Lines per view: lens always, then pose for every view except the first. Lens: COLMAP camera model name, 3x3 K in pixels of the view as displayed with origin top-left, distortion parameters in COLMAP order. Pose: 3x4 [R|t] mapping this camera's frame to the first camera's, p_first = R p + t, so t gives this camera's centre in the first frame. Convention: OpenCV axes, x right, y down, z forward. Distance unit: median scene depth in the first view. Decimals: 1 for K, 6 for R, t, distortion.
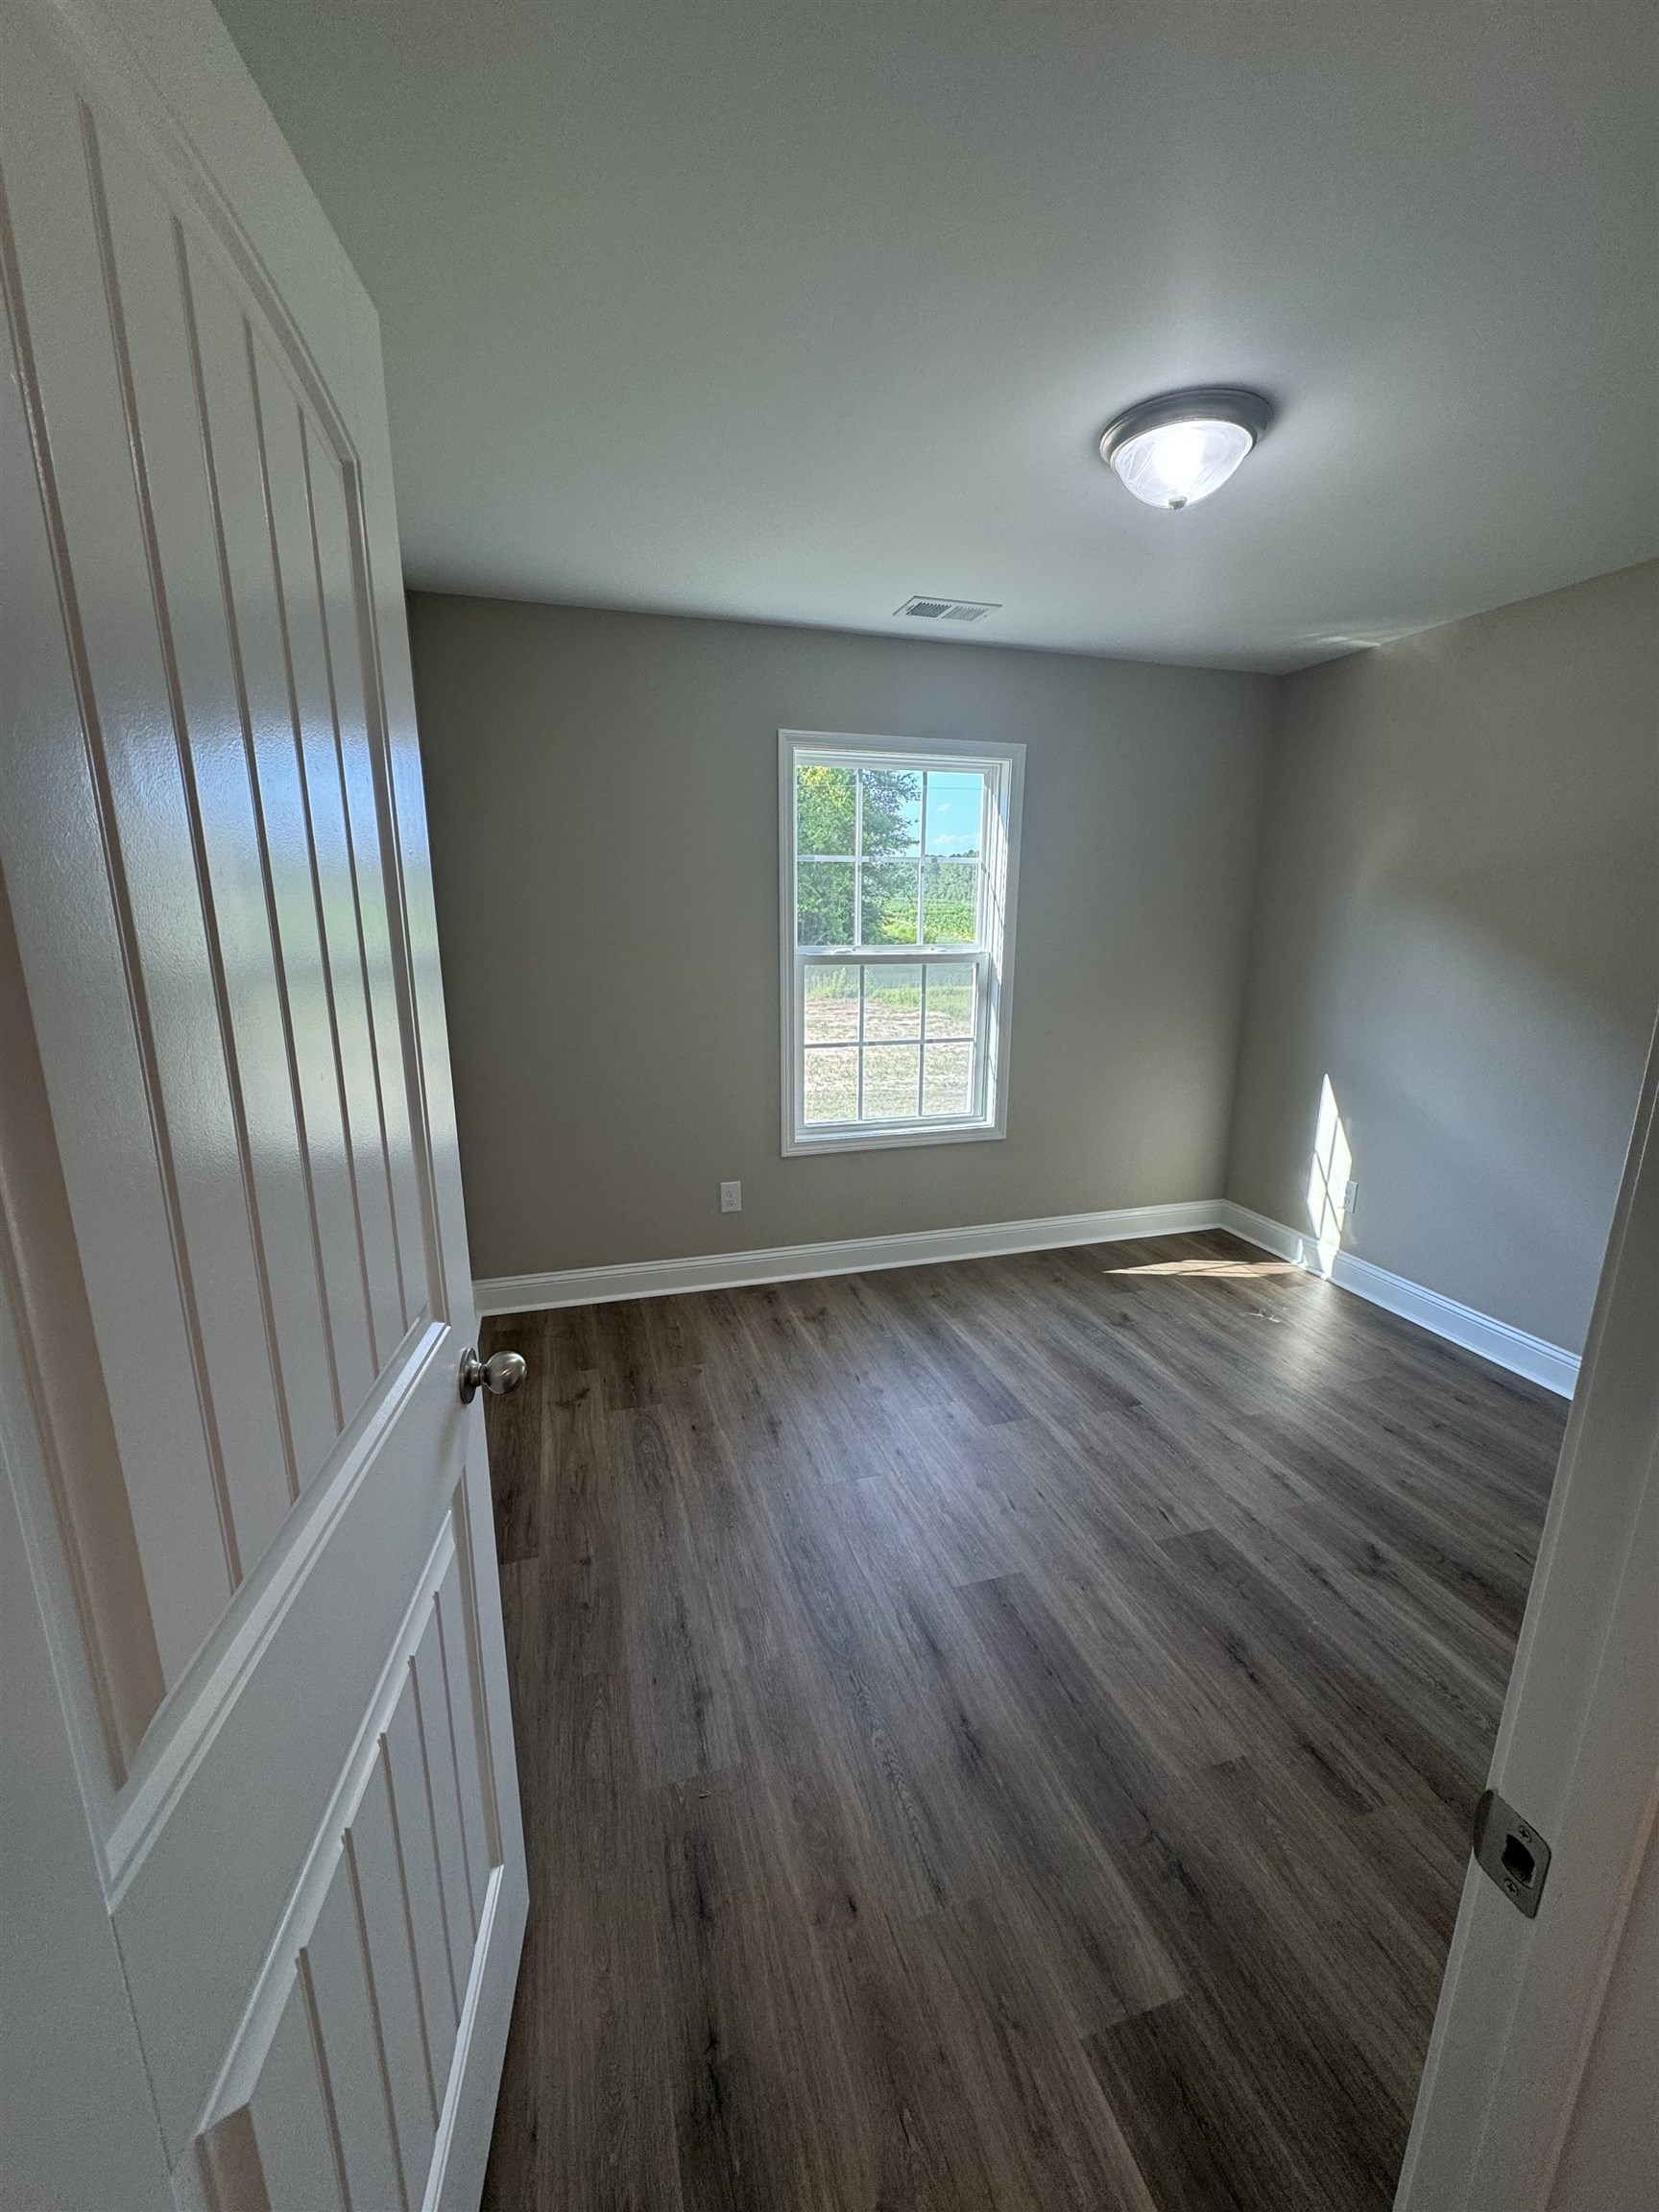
lens RADIAL K [[880.2, 0, 816.5], [0, 880.2, 1106.6], [0, 0, 1]] dist [-0.002941, 0.001469]
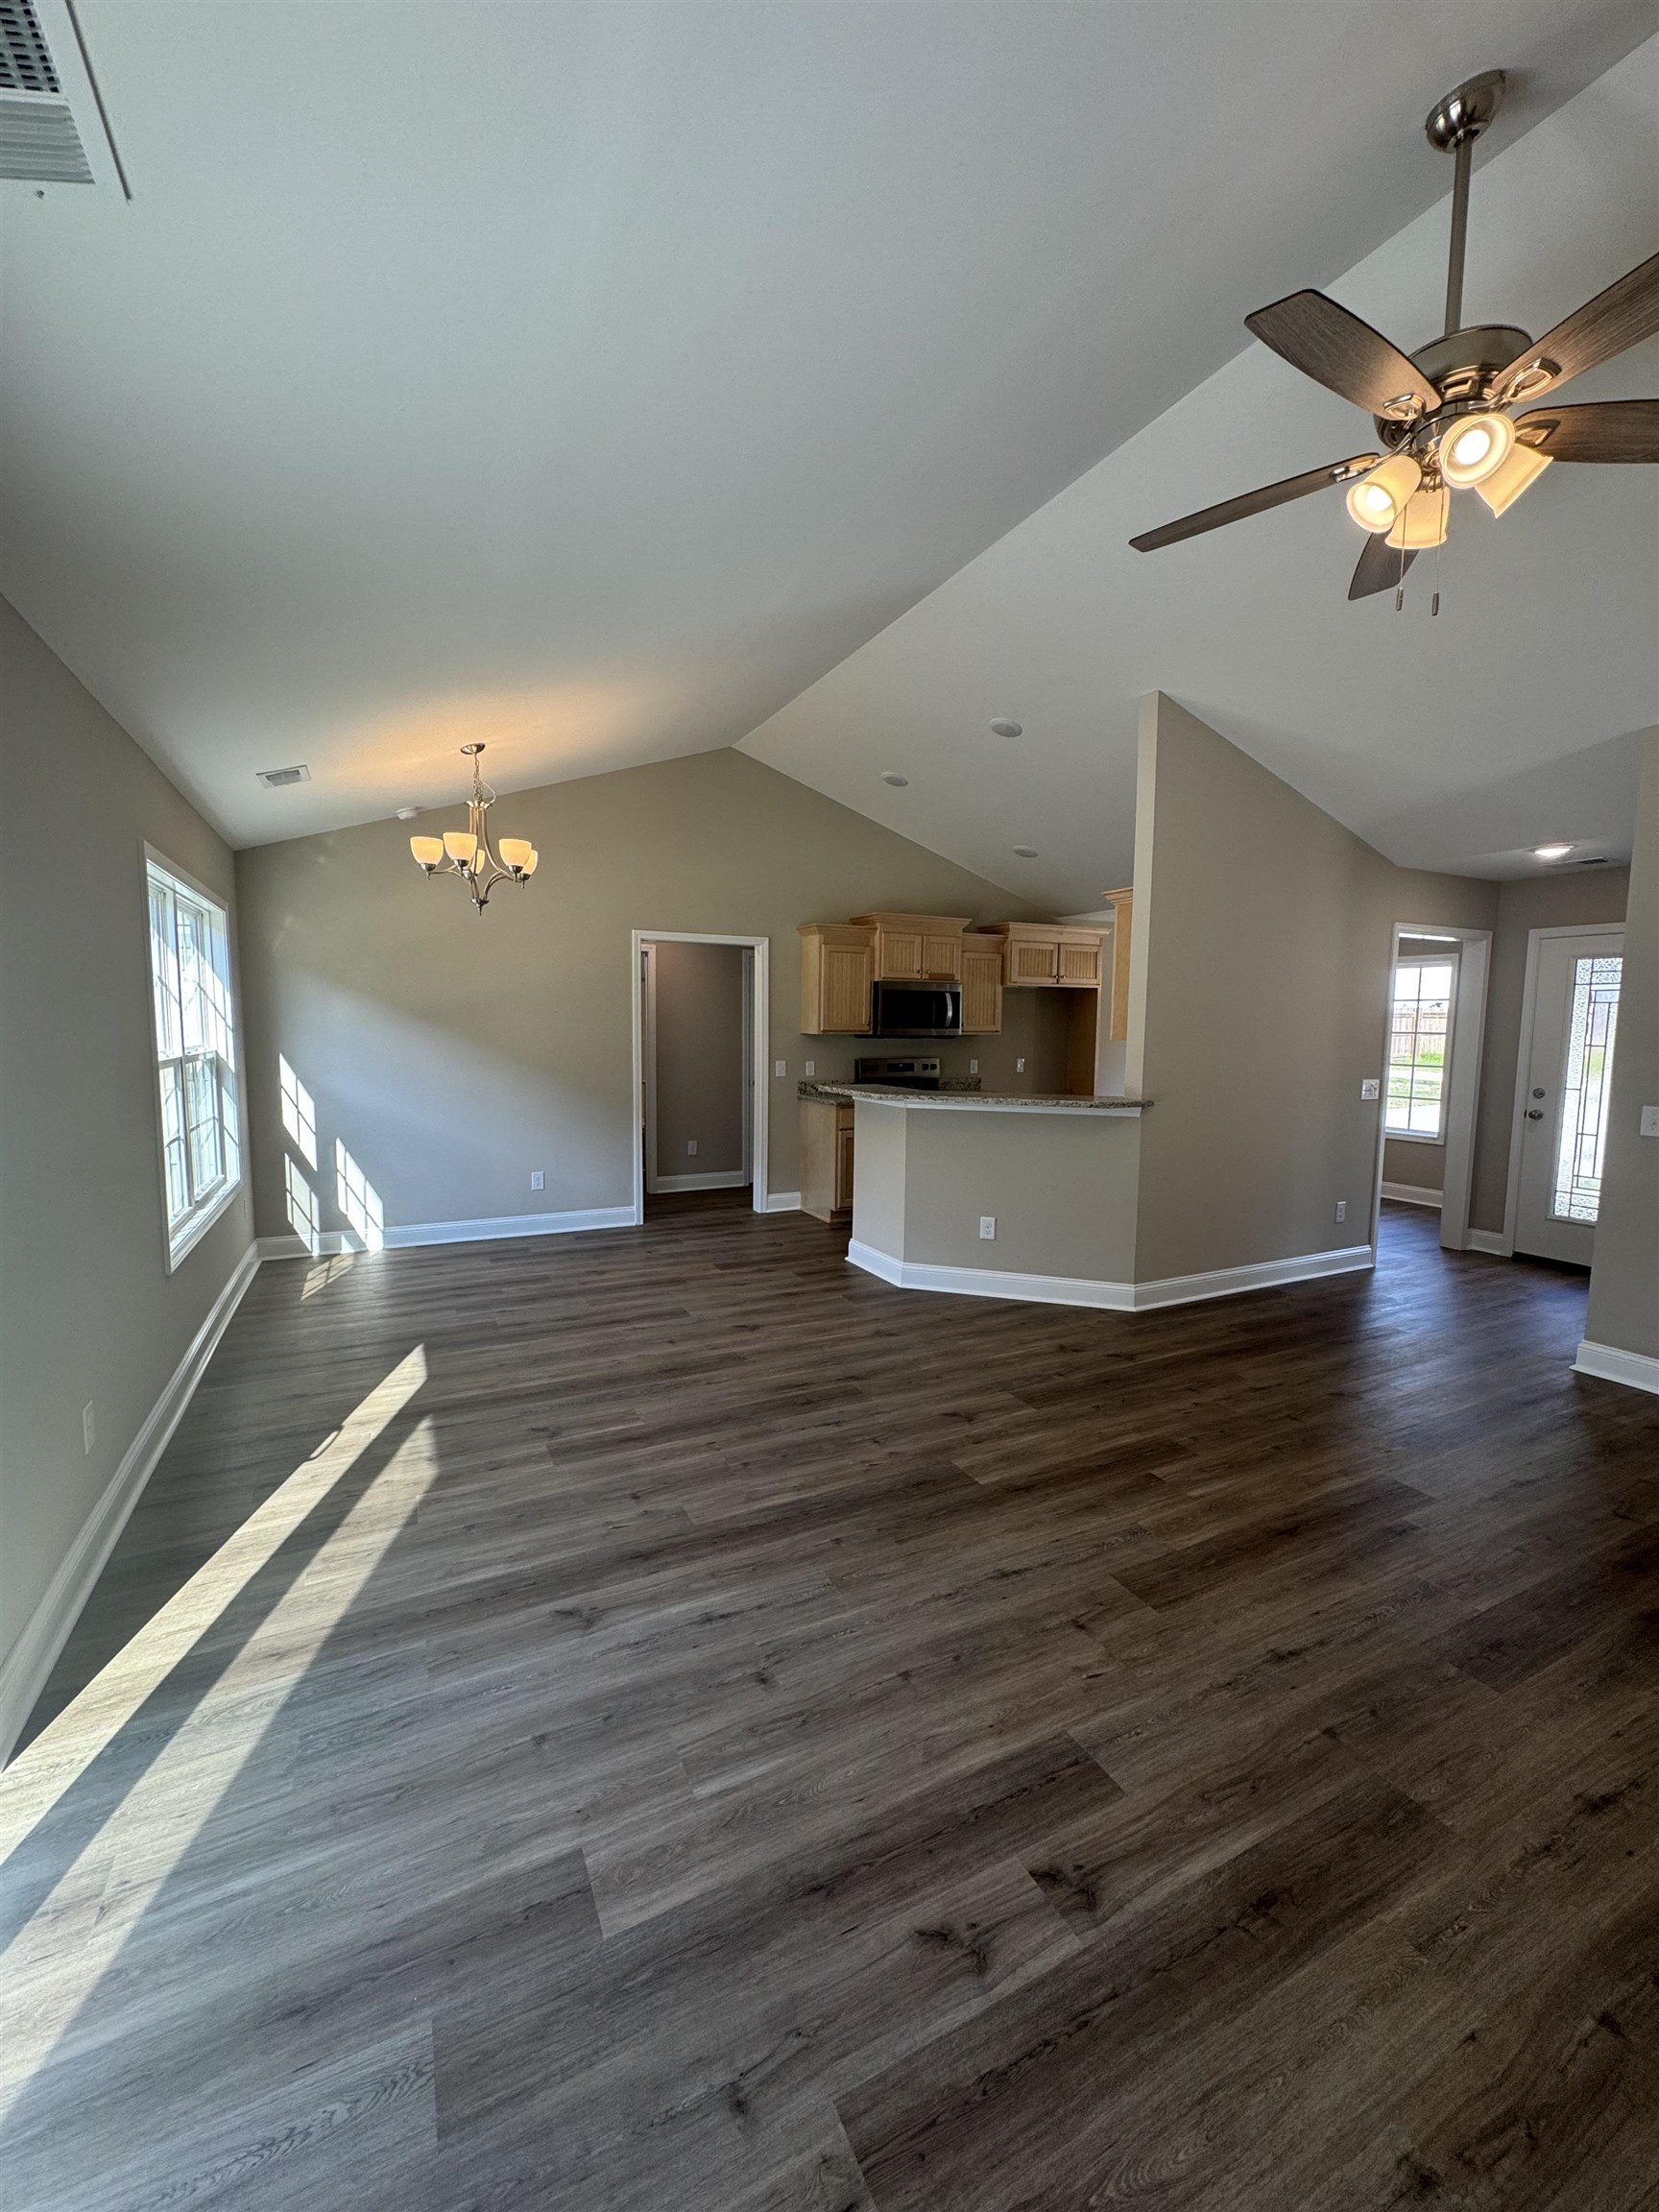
lens RADIAL K [[880.2, 0, 830.0], [0, 880.2, 1107.9], [0, 0, 1]] dist [-0.002941, 0.001469]
pose [[-0.178130, -0.104800, 0.978410, -1.028935], [0.223450, 0.964028, 0.143941, -0.088425], [-0.958300, 0.244266, -0.148305, 0.398820]]
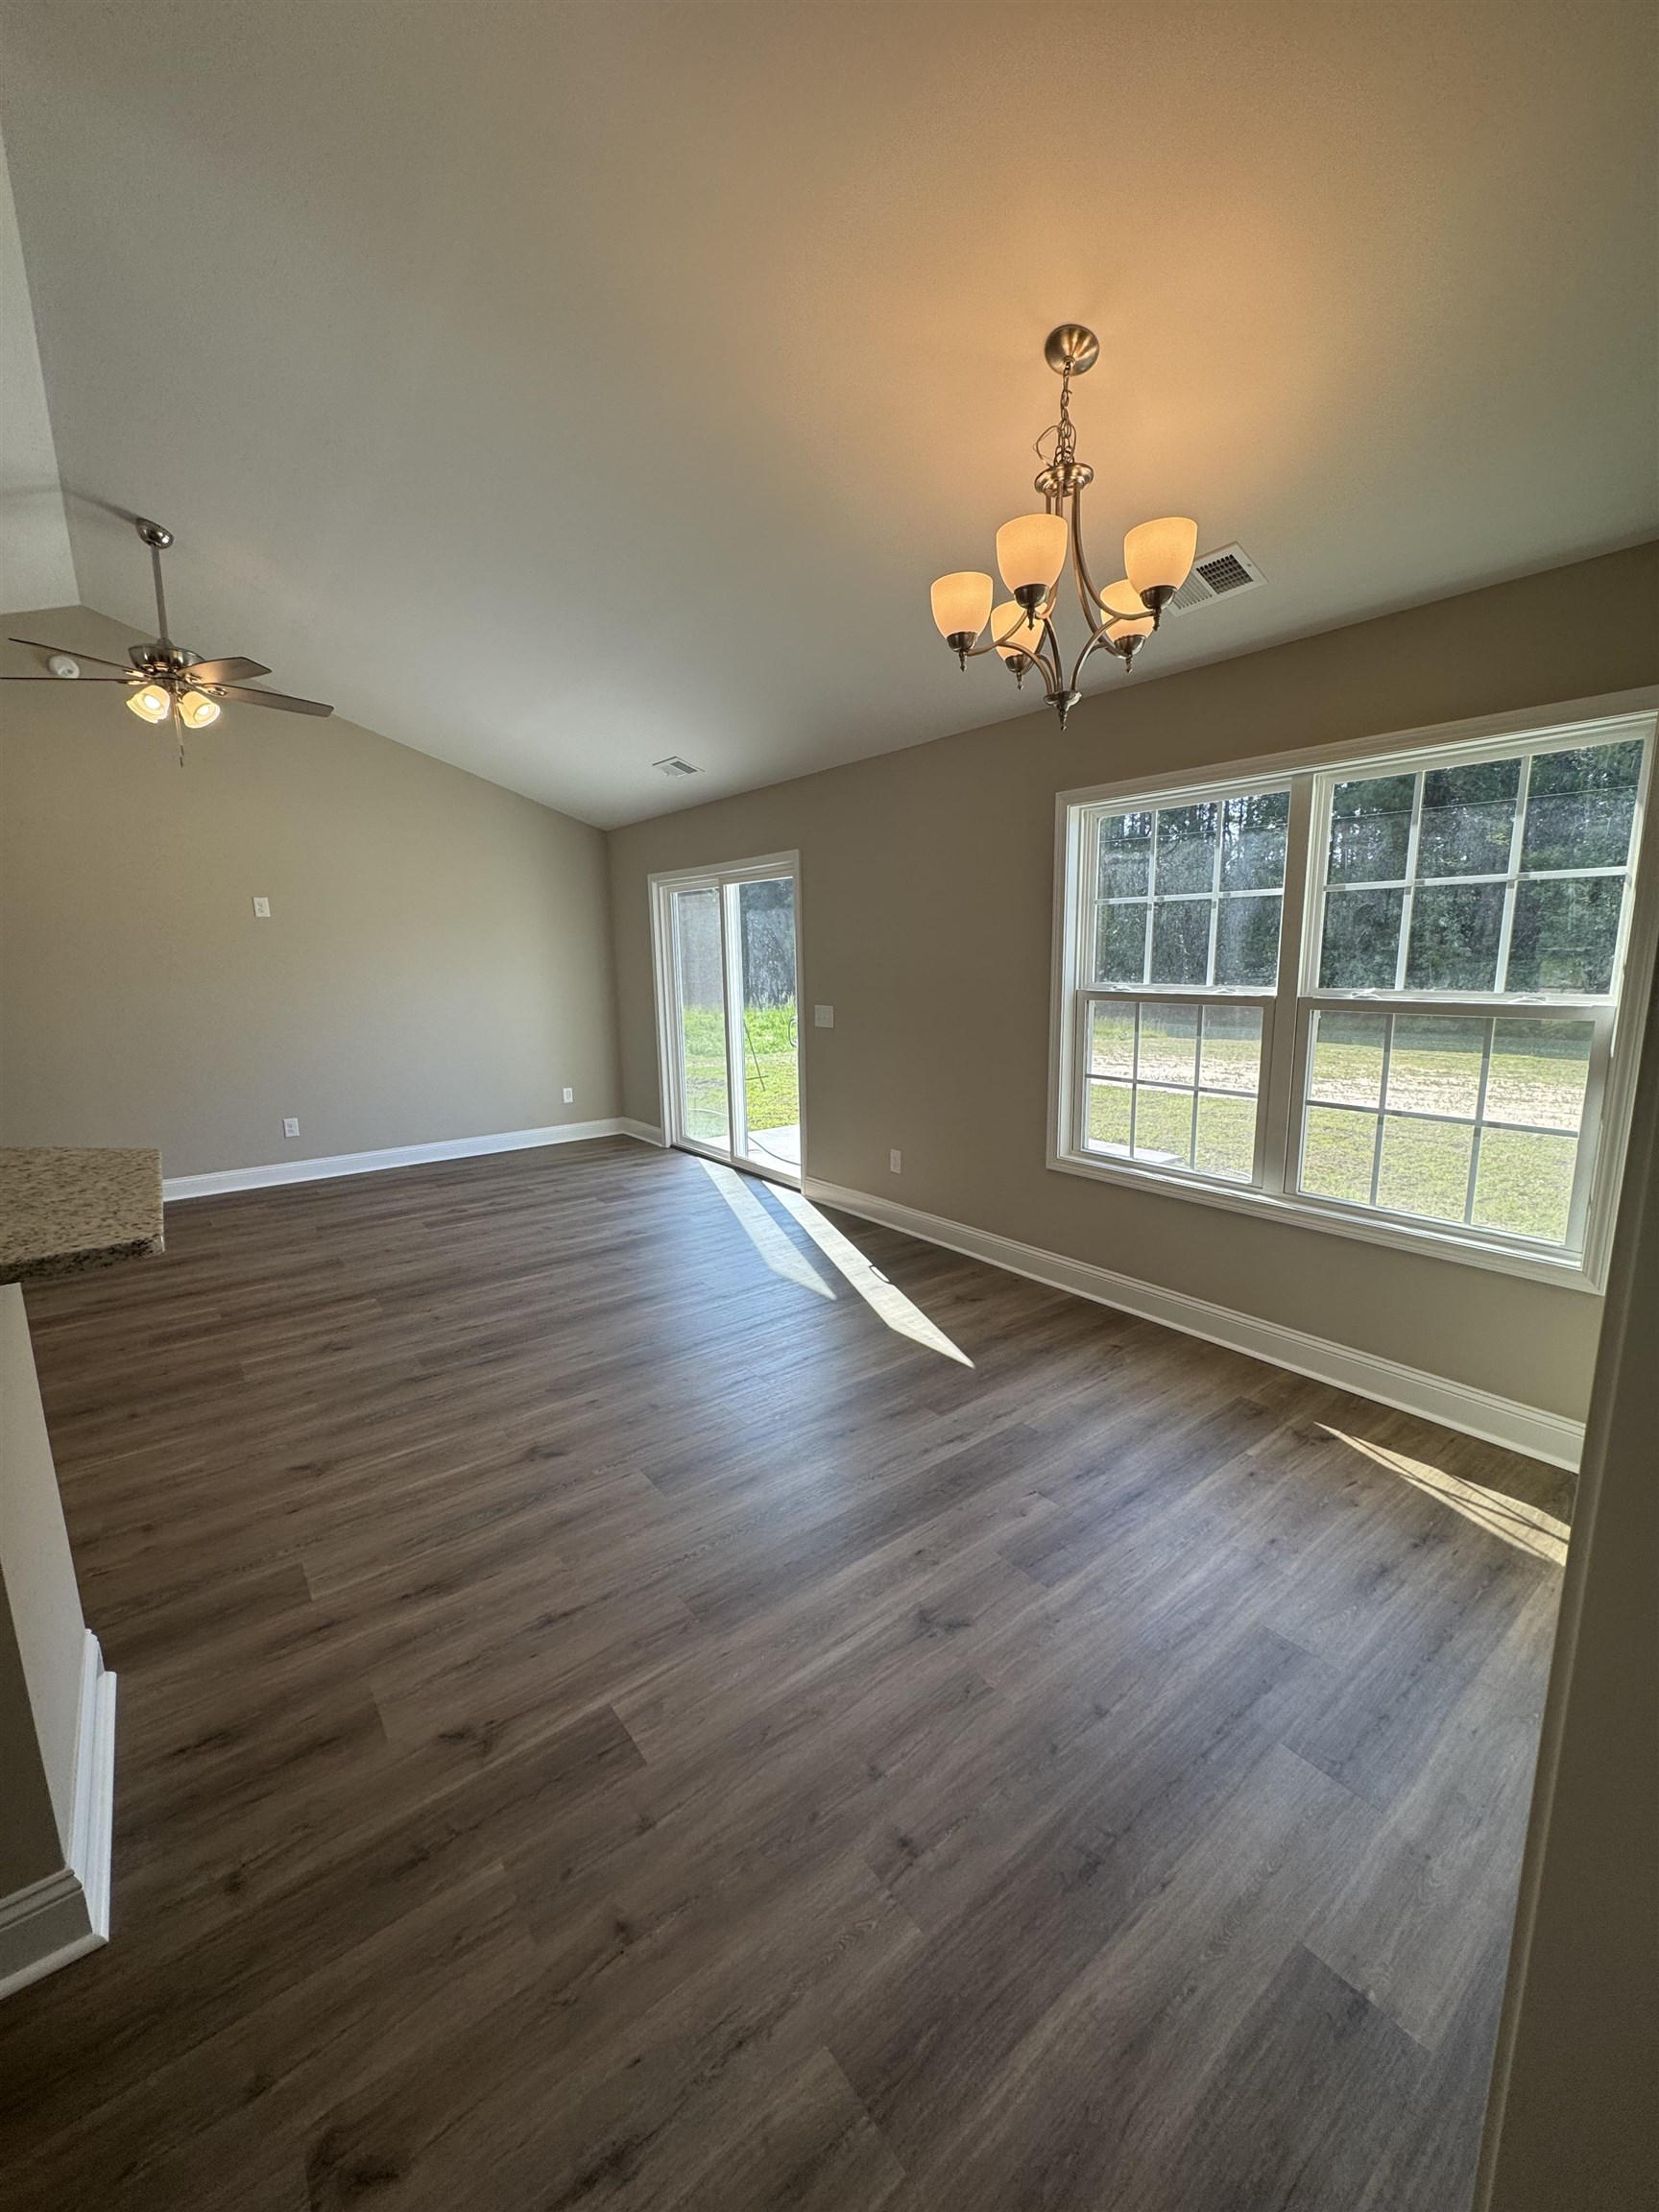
lens RADIAL K [[880.2, 0, 824.7], [0, 880.2, 1104.6], [0, 0, 1]] dist [-0.002941, 0.001469]
pose [[0.357730, 0.149784, -0.921734, 0.818994], [-0.201607, 0.976162, 0.080384, -0.051775], [0.911802, 0.157073, 0.379400, 0.293220]]
